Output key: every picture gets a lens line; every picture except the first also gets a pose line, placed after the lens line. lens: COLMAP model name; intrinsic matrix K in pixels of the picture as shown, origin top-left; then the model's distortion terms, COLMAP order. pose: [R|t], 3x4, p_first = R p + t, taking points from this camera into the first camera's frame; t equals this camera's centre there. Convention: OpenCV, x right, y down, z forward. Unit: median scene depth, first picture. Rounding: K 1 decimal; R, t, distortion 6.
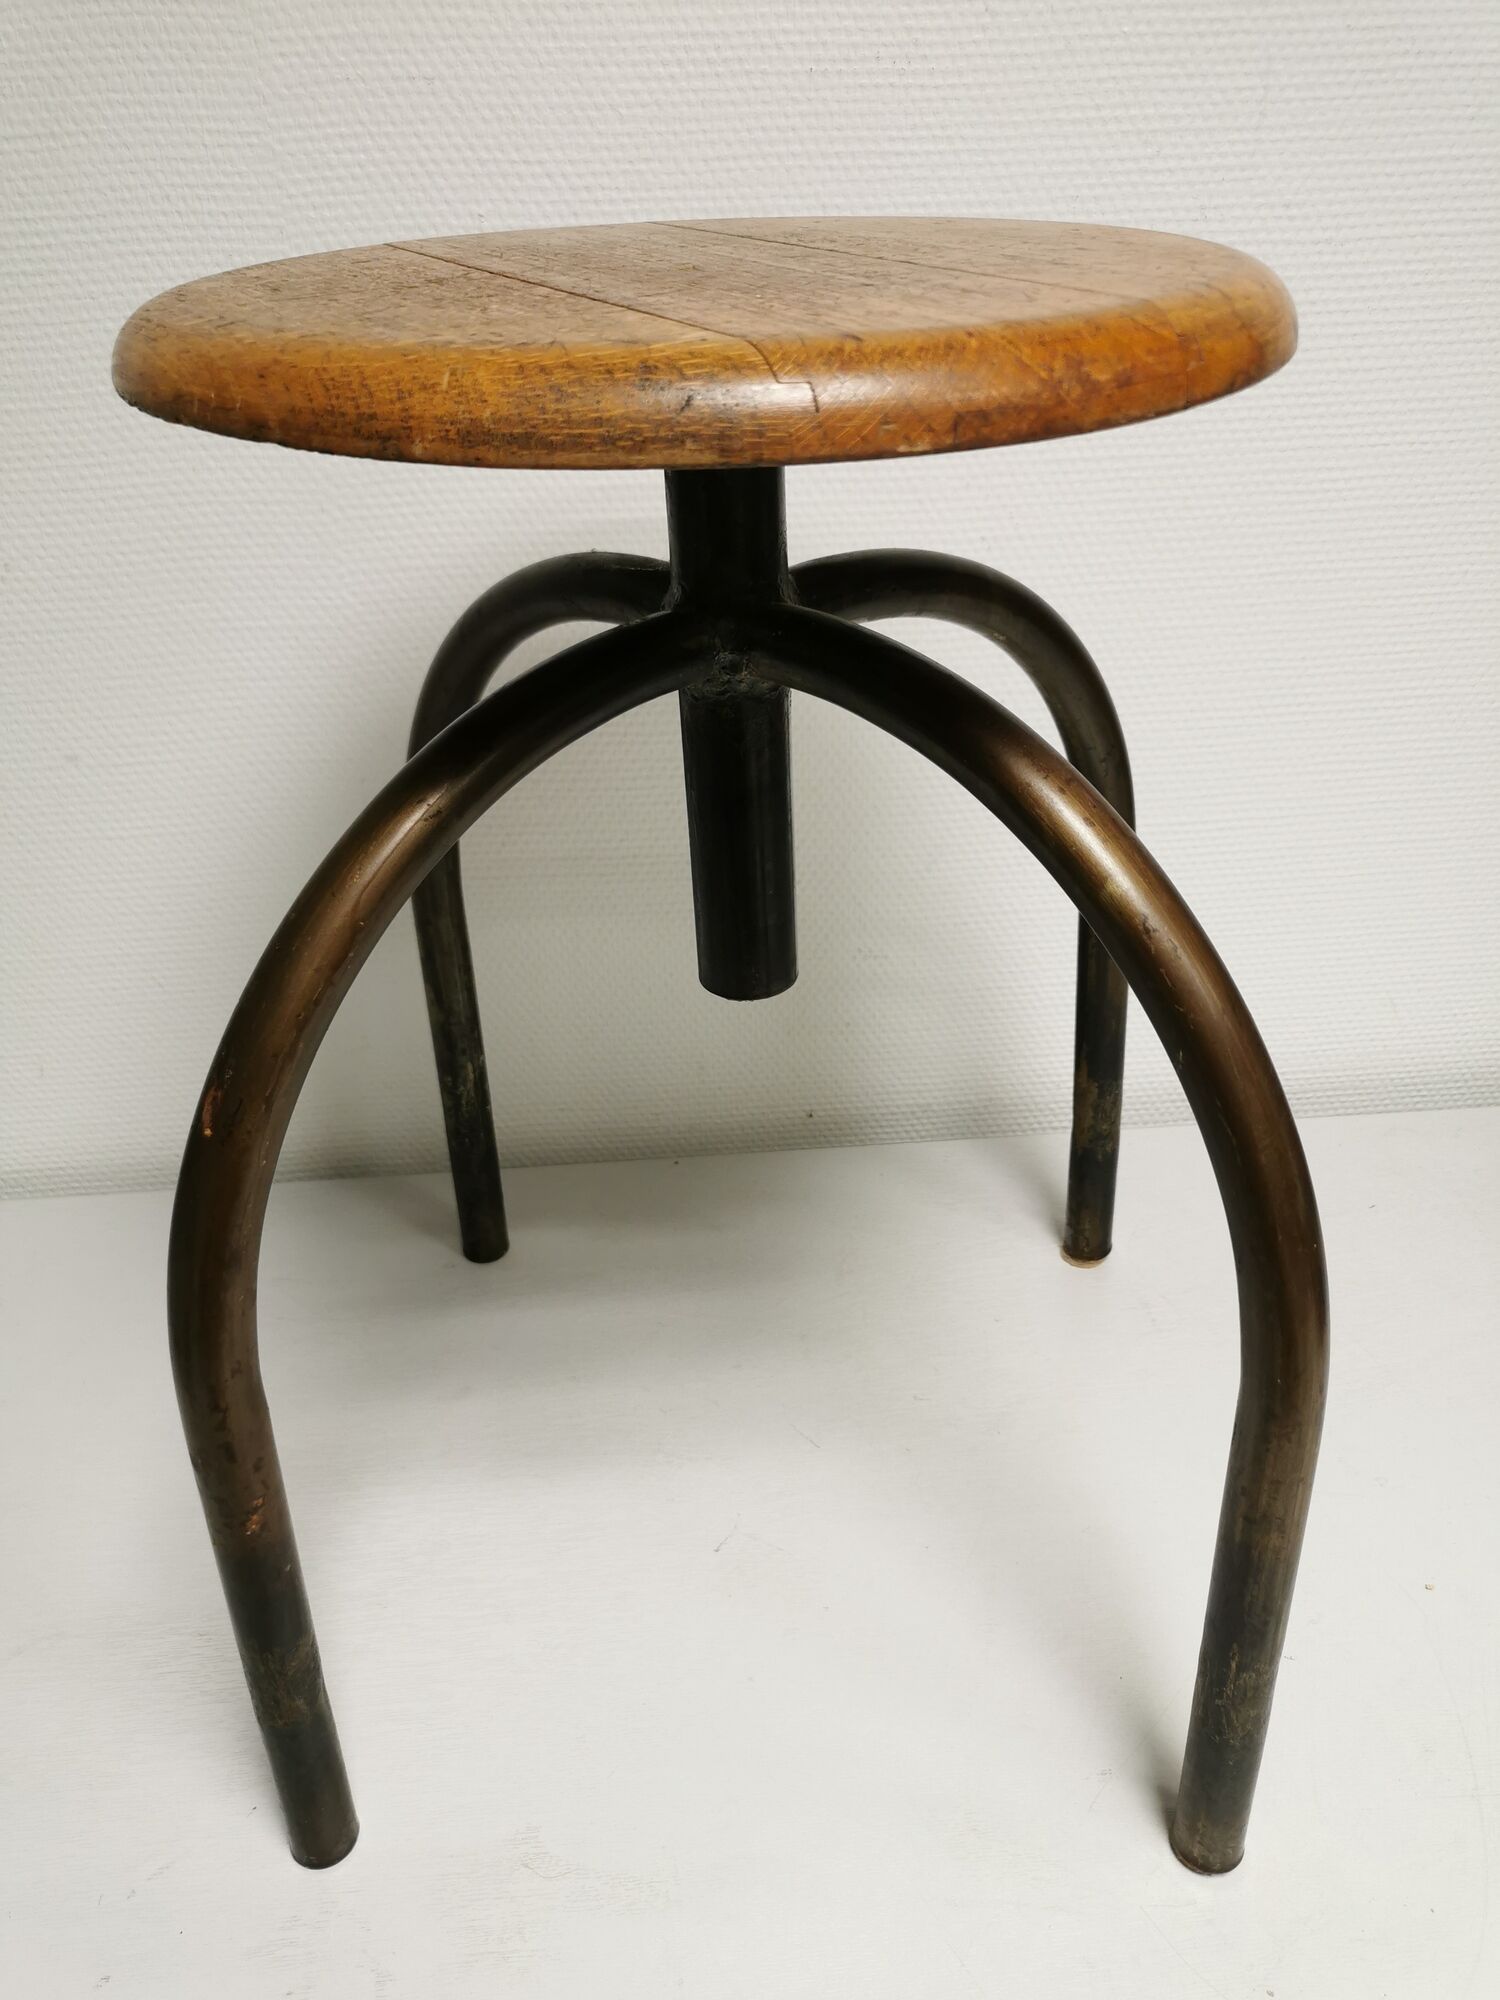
lens RADIAL K [[1585.5, 0, 750.1], [0, 1585.5, 1019.9], [0, 0, 1]] dist [0.025340, -0.012799]
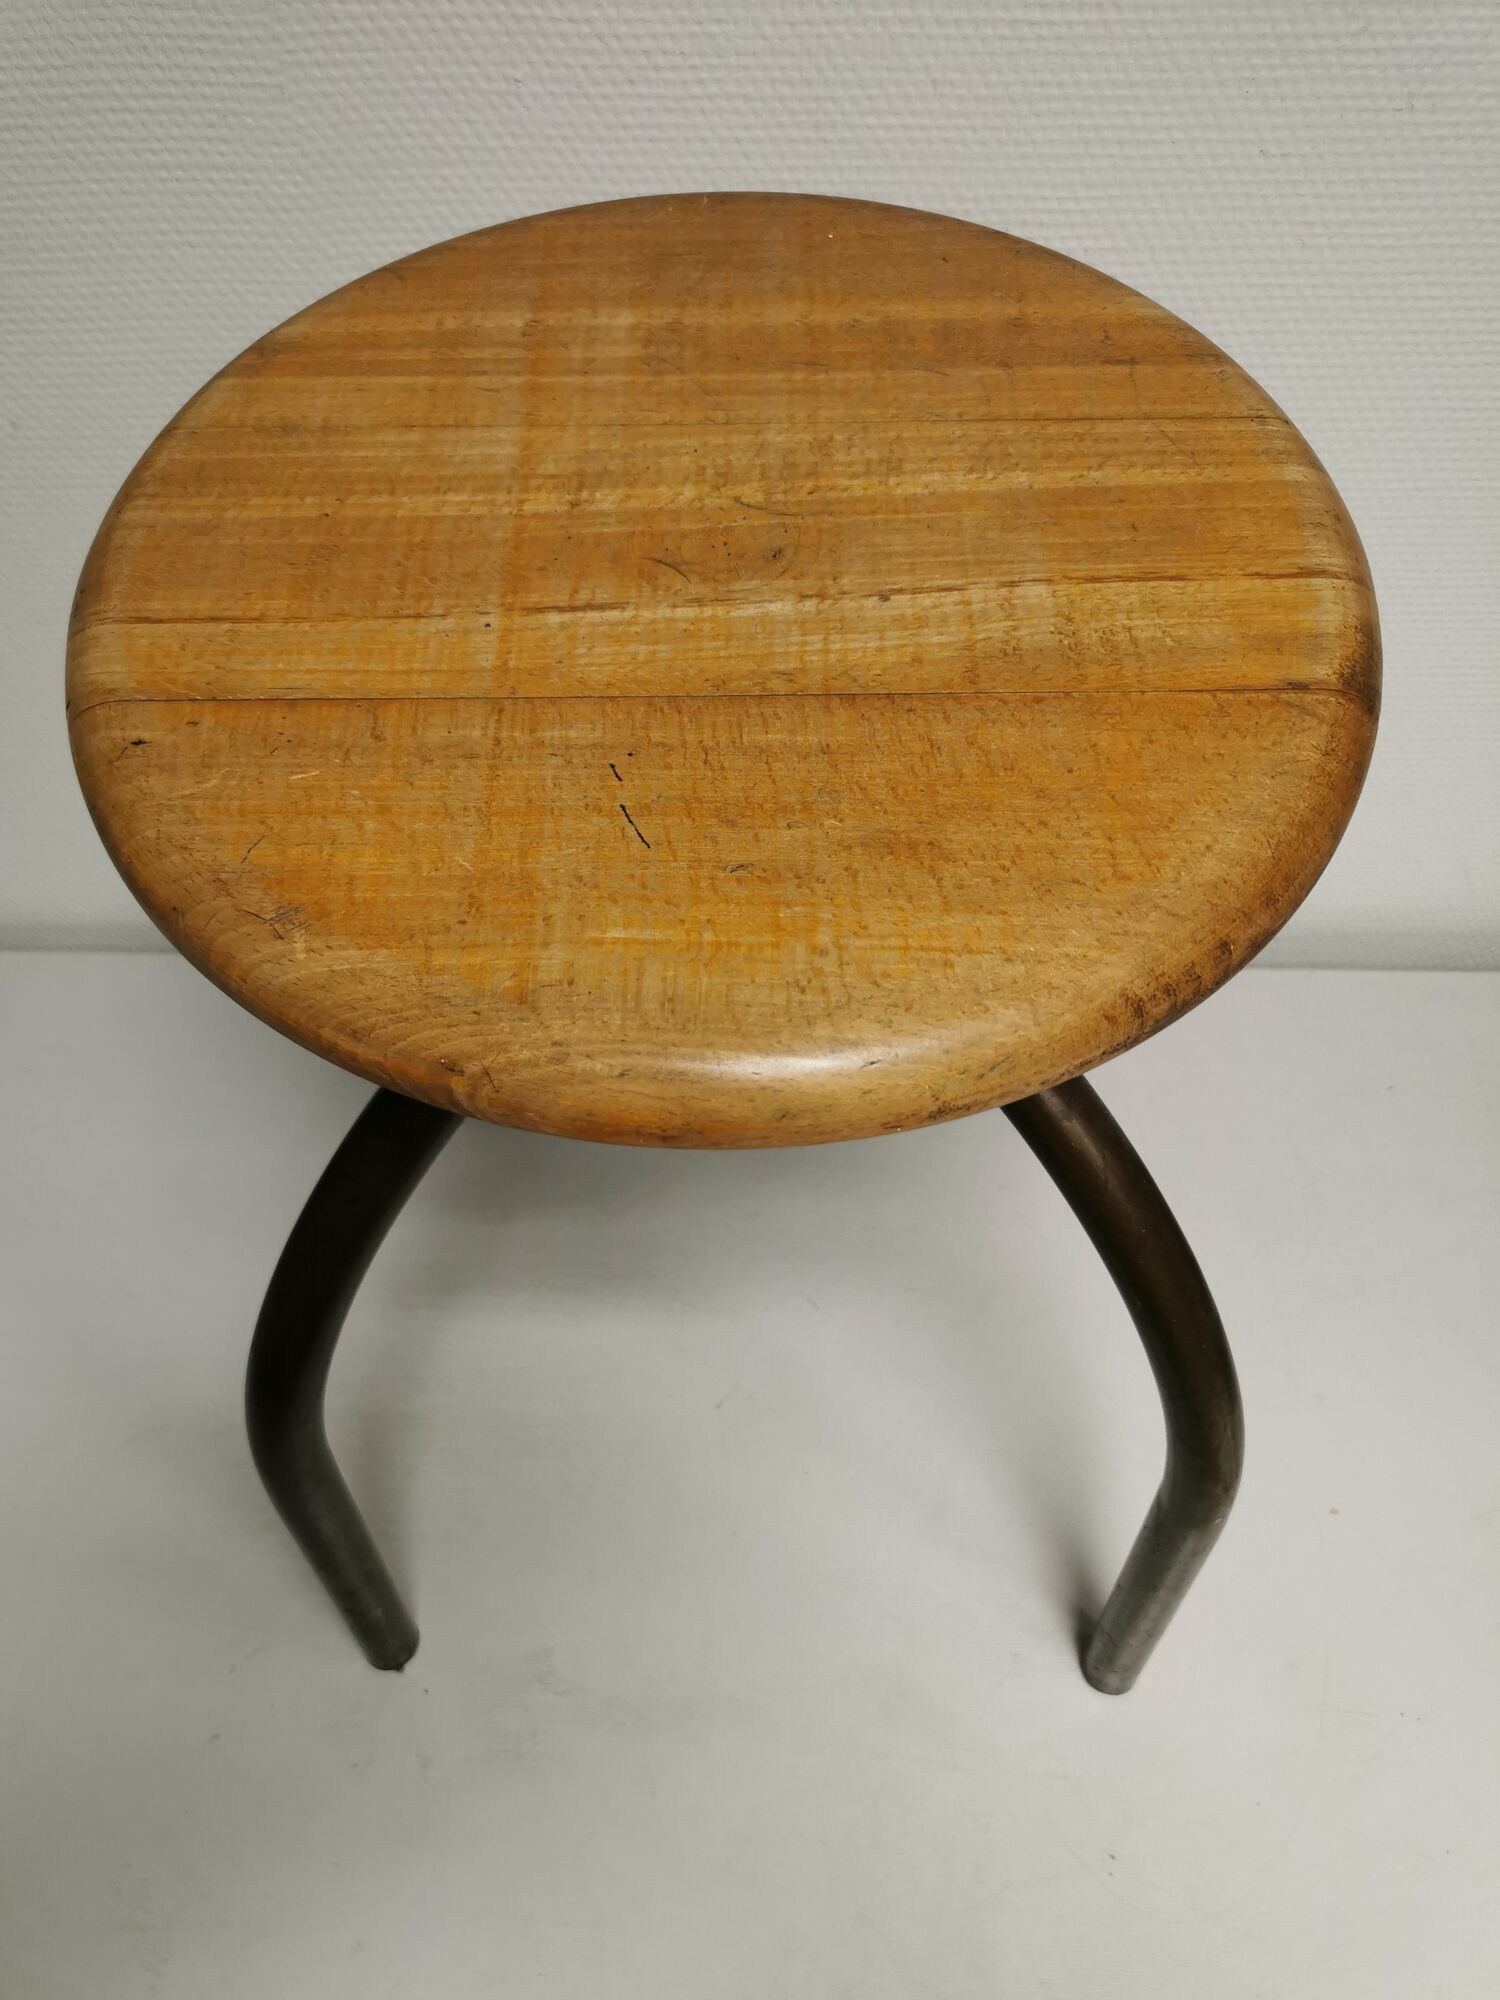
lens RADIAL K [[1585.5, 0, 748.2], [0, 1585.5, 1035.2], [0, 0, 1]] dist [0.025340, -0.012799]
pose [[0.995234, 0.085849, -0.046260, 0.030058], [-0.060715, 0.916688, 0.394965, -0.371056], [0.076314, -0.390274, 0.917531, 0.053104]]
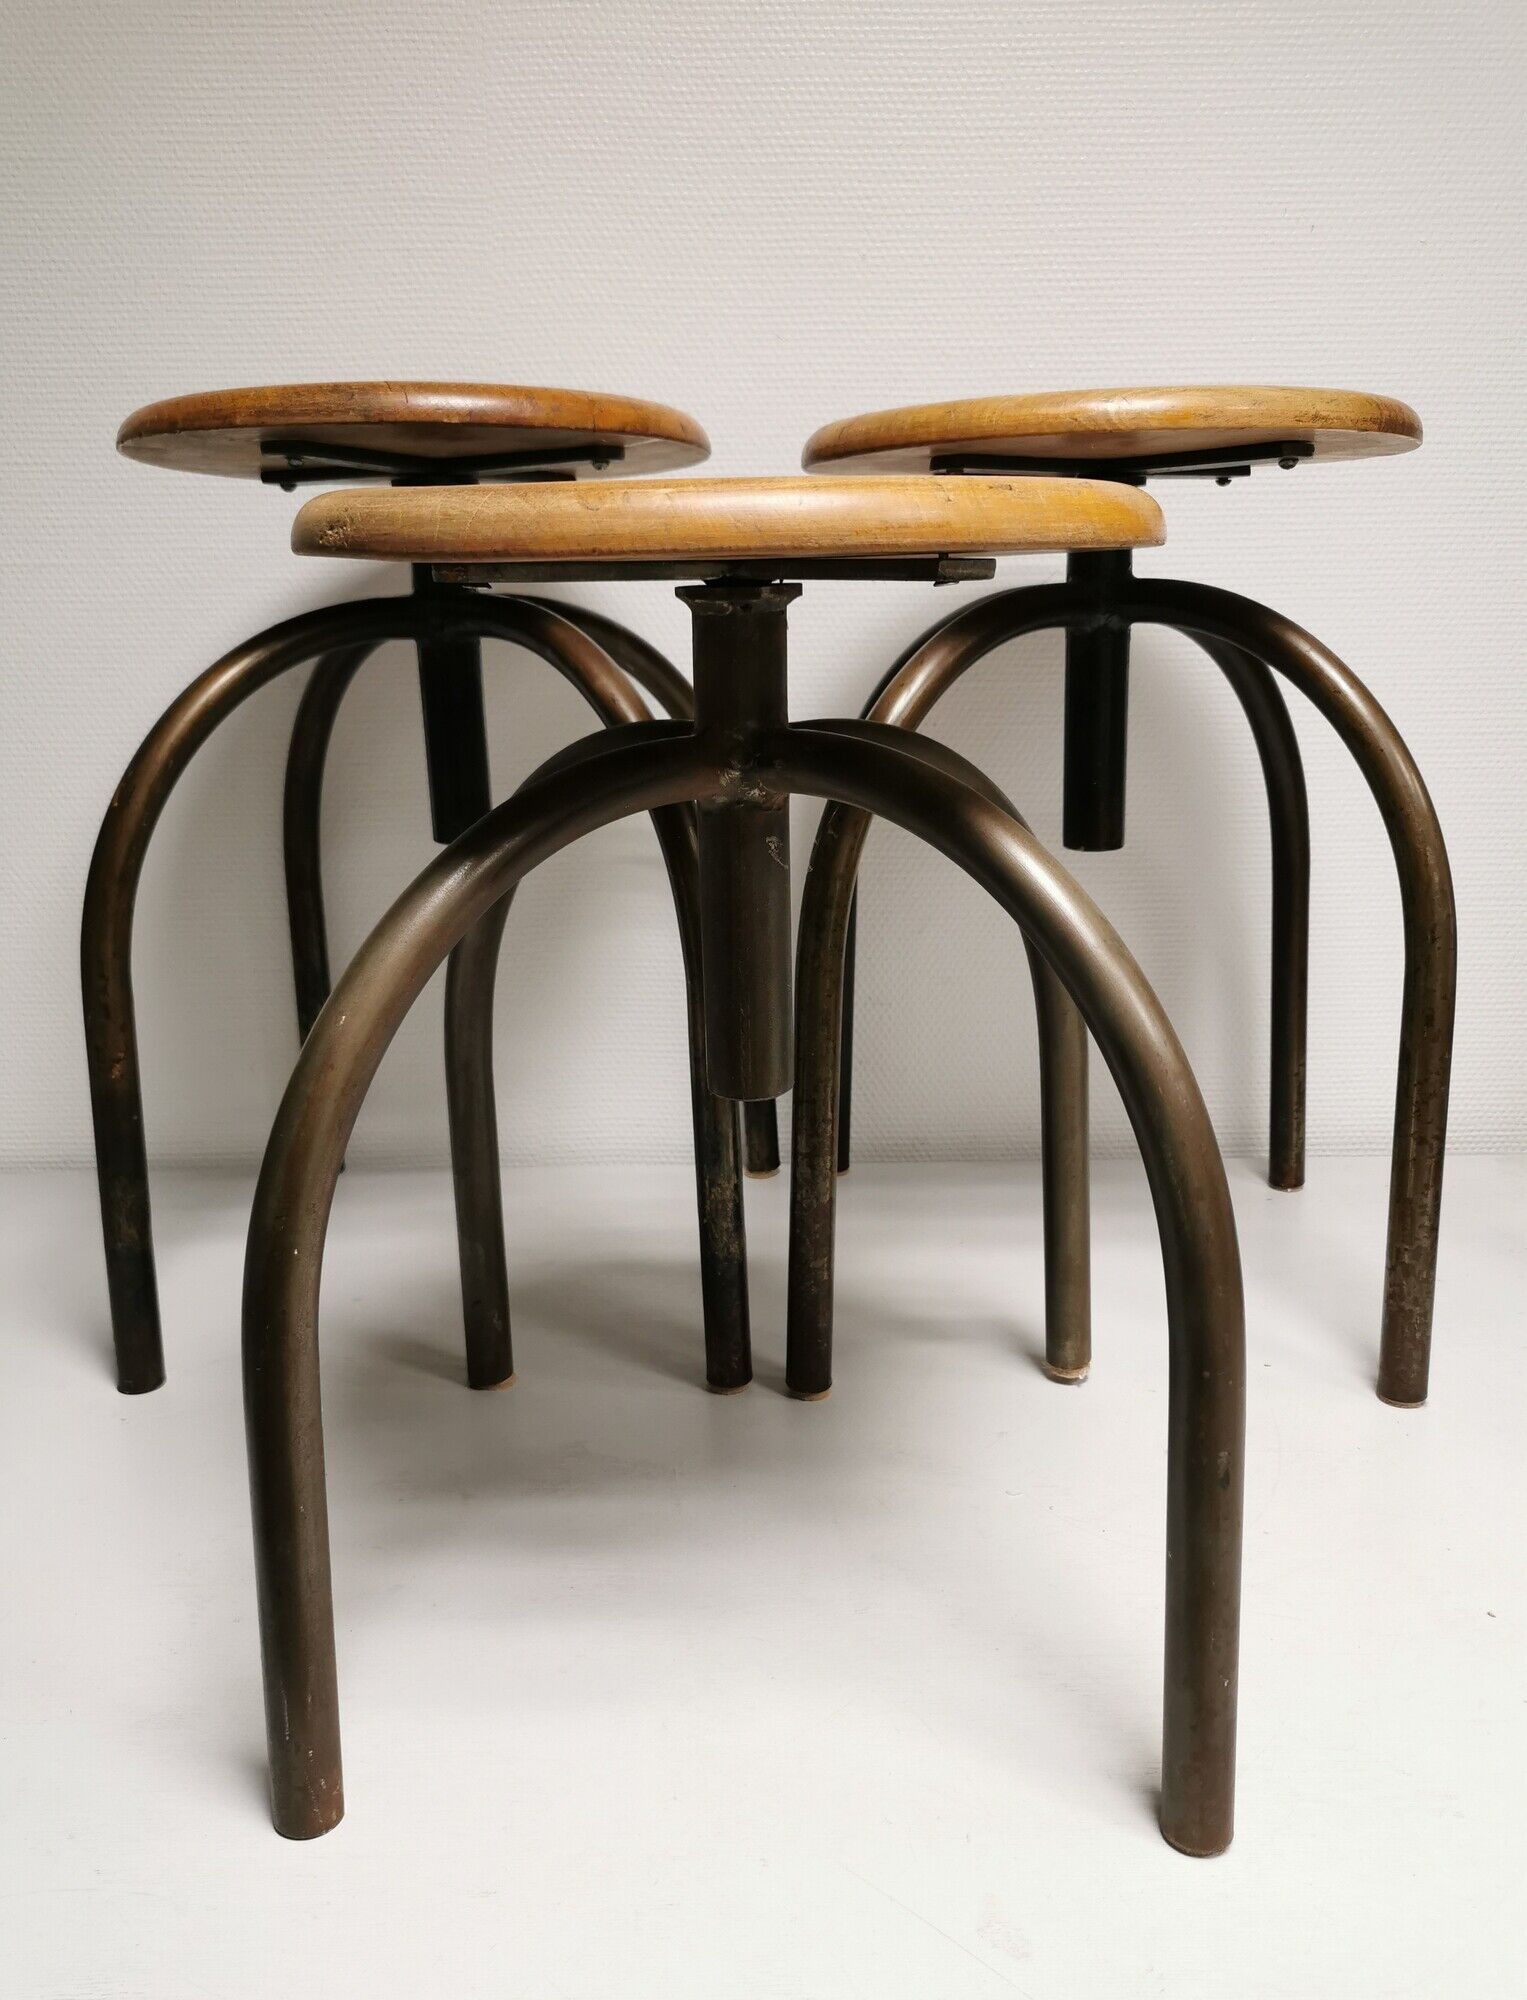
lens RADIAL K [[1547.4, 0, 787.5], [0, 1547.4, 1004.7], [0, 0, 1]] dist [0.035812, -0.036135]
pose [[0.997426, 0.032796, -0.063760, 0.104191], [-0.049940, 0.955850, -0.289579, 0.434980], [0.051448, 0.292018, 0.955028, -0.304552]]
